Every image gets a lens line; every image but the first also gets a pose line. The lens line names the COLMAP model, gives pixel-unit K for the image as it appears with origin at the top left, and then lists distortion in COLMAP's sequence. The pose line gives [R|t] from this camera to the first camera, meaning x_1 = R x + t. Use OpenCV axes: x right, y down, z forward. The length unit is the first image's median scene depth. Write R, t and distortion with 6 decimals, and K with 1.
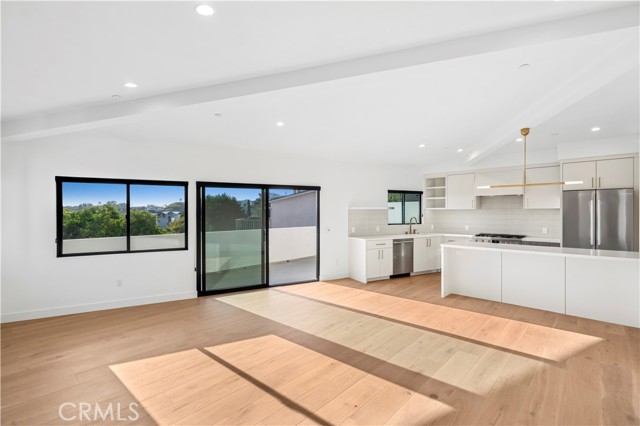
lens RADIAL K [[300.9, 0, 322.9], [0, 300.9, 215.3], [0, 0, 1]] dist [0.008781, -0.002014]
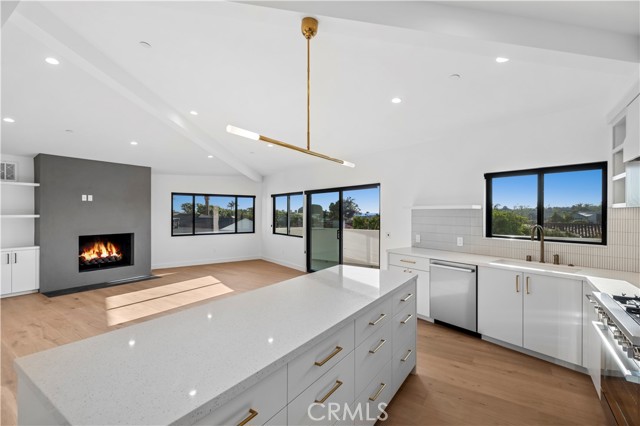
lens RADIAL K [[300.9, 0, 319.0], [0, 300.9, 213.3], [0, 0, 1]] dist [0.008781, -0.002014]
pose [[0.127378, 0.002931, -0.991850, 0.765575], [-0.018547, 0.999828, 0.000573, -0.006323], [0.991681, 0.018323, 0.127410, 0.667954]]
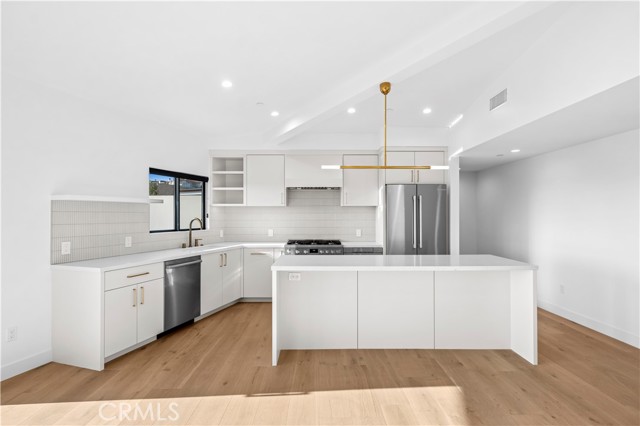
lens RADIAL K [[329.3, 0, 319.0], [0, 329.3, 211.2], [0, 0, 1]] dist [0.020163, -0.000433]
pose [[0.736146, 0.007315, 0.676784, 0.042958], [0.009369, 0.999736, -0.020997, 0.008746], [-0.676758, 0.021798, 0.735882, 0.388677]]
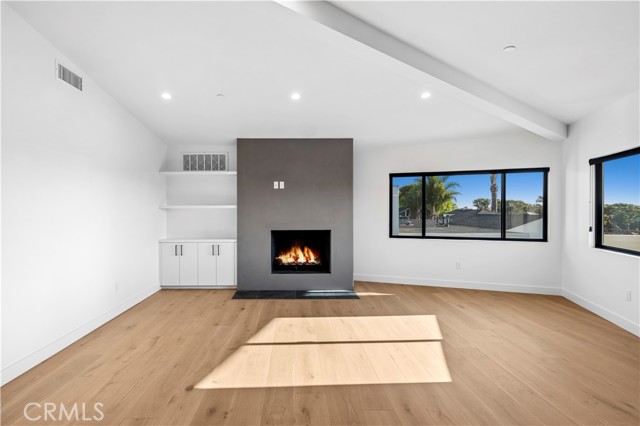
lens RADIAL K [[300.9, 0, 302.9], [0, 300.9, 215.0], [0, 0, 1]] dist [0.008781, -0.002014]
pose [[-0.739914, 0.012330, -0.672588, 0.251556], [-0.009092, 0.999557, 0.028326, 0.013420], [0.672640, 0.027074, -0.739475, 0.689275]]
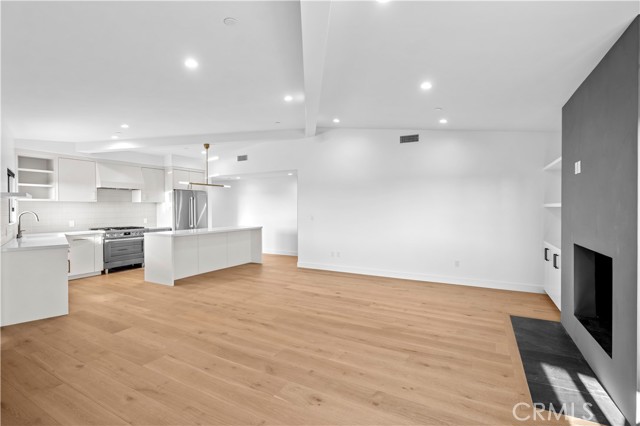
lens RADIAL K [[300.9, 0, 320.5], [0, 300.9, 212.8], [0, 0, 1]] dist [0.008781, -0.002014]
pose [[-0.227137, -0.012572, 0.973782, -0.547345], [0.020099, 0.999643, 0.017594, 0.010817], [-0.973655, 0.023568, -0.226803, 0.561571]]
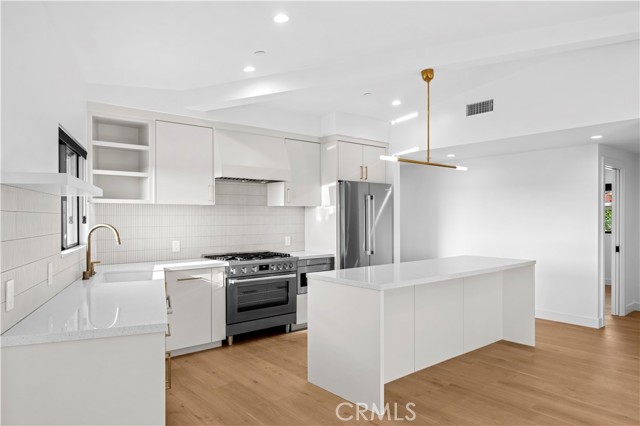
lens RADIAL K [[423.1, 0, 321.3], [0, 423.1, 218.9], [0, 0, 1]] dist [0.008891, 0.000721]
pose [[0.129924, -0.003284, 0.991519, -0.136265], [0.018154, 0.999835, 0.000933, 0.004362], [-0.991358, 0.017879, 0.129962, 0.763628]]
